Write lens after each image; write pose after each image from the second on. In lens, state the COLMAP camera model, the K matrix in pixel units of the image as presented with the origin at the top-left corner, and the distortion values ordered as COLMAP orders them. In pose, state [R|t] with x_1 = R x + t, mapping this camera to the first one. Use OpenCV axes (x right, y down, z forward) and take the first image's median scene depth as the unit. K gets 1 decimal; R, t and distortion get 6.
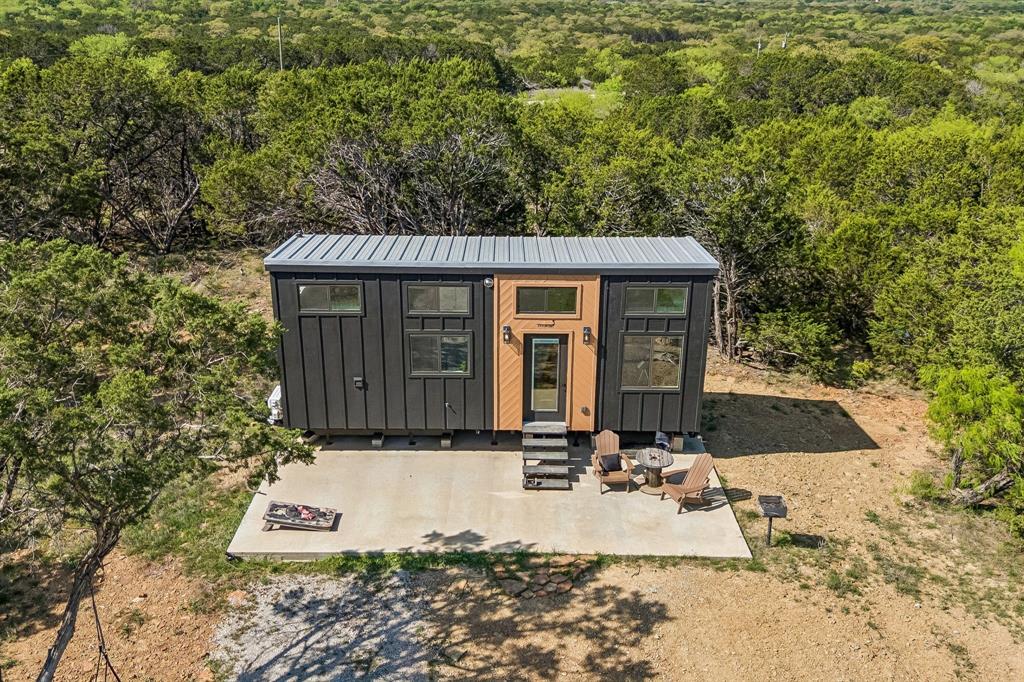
lens RADIAL K [[910.8, 0, 511.7], [0, 910.8, 315.7], [0, 0, 1]] dist [0.115817, -0.142280]
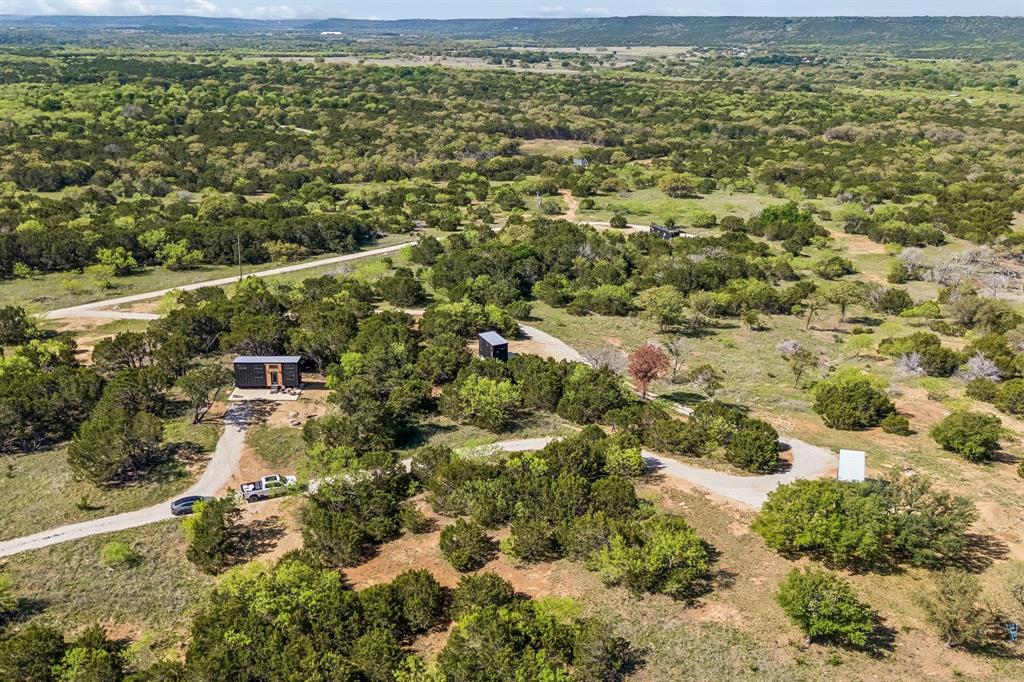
lens RADIAL K [[910.8, 0, 511.7], [0, 910.8, 315.7], [0, 0, 1]] dist [0.115817, -0.142280]
pose [[0.999287, -0.006423, 0.037207, 1.568568], [0.008054, 0.999005, -0.043859, -0.083680], [-0.036888, 0.044128, 0.998345, -5.981789]]
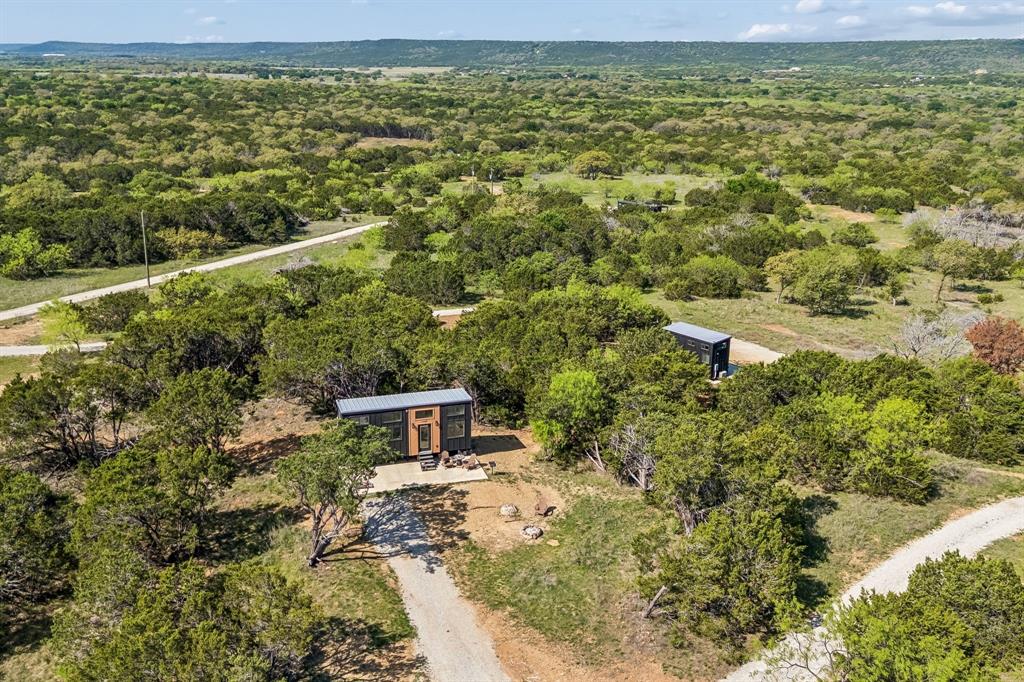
lens RADIAL K [[910.8, 0, 511.7], [0, 910.8, 315.7], [0, 0, 1]] dist [0.115817, -0.142280]
pose [[0.956859, -0.078093, 0.279862, -0.550799], [0.097022, 0.993794, -0.054411, -0.158829], [-0.273876, 0.079217, 0.958497, -2.284745]]
